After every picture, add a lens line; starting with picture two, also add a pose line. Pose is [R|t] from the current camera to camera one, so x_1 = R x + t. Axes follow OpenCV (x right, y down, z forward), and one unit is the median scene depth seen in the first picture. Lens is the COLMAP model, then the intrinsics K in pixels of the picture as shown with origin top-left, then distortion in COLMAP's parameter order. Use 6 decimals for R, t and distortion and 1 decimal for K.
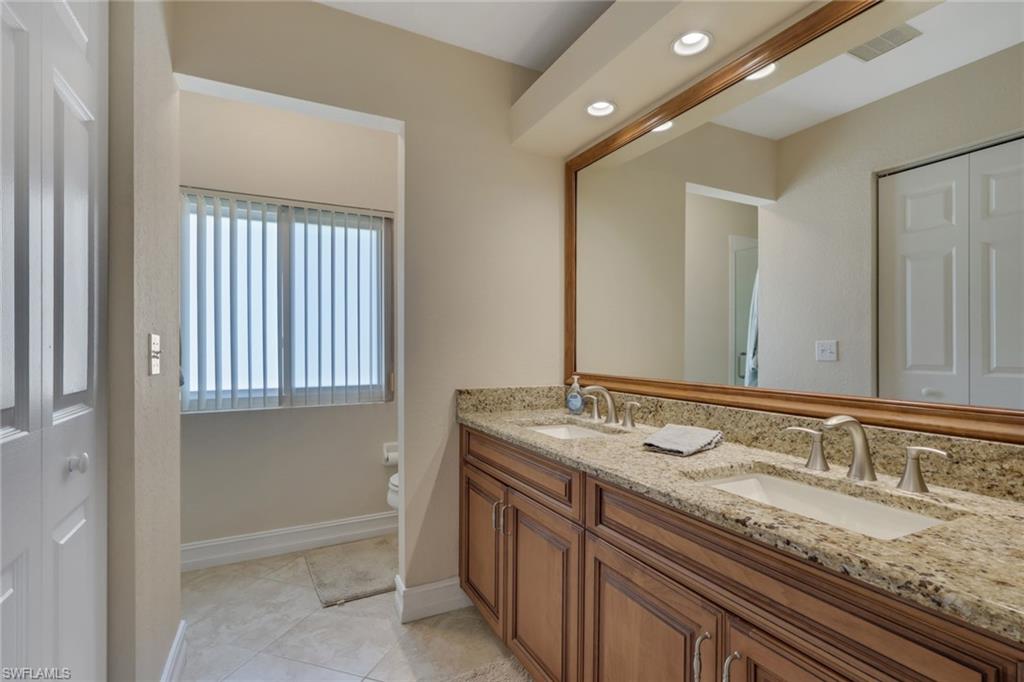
lens RADIAL K [[477.7, 0, 514.4], [0, 477.7, 342.0], [0, 0, 1]] dist [-0.002276, -0.000615]
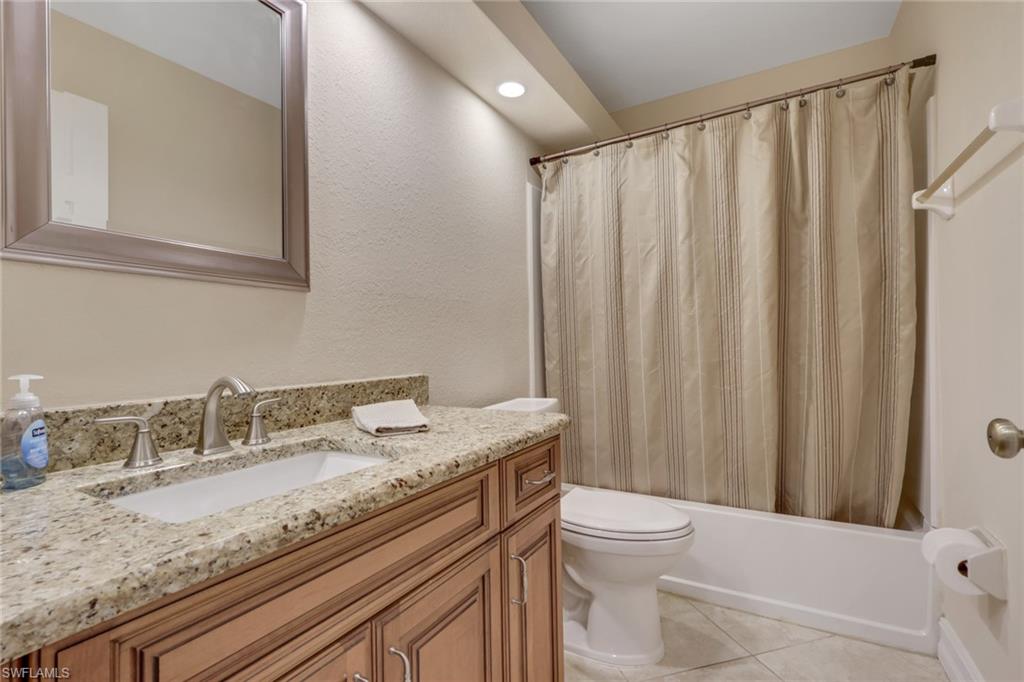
lens RADIAL K [[477.7, 0, 514.4], [0, 477.7, 342.0], [0, 0, 1]] dist [-0.002276, -0.000615]
pose [[-0.544886, -0.020248, 0.838266, -0.859625], [-0.016685, 0.999772, 0.013303, 0.102104], [-0.838344, -0.006737, -0.545100, 2.348776]]
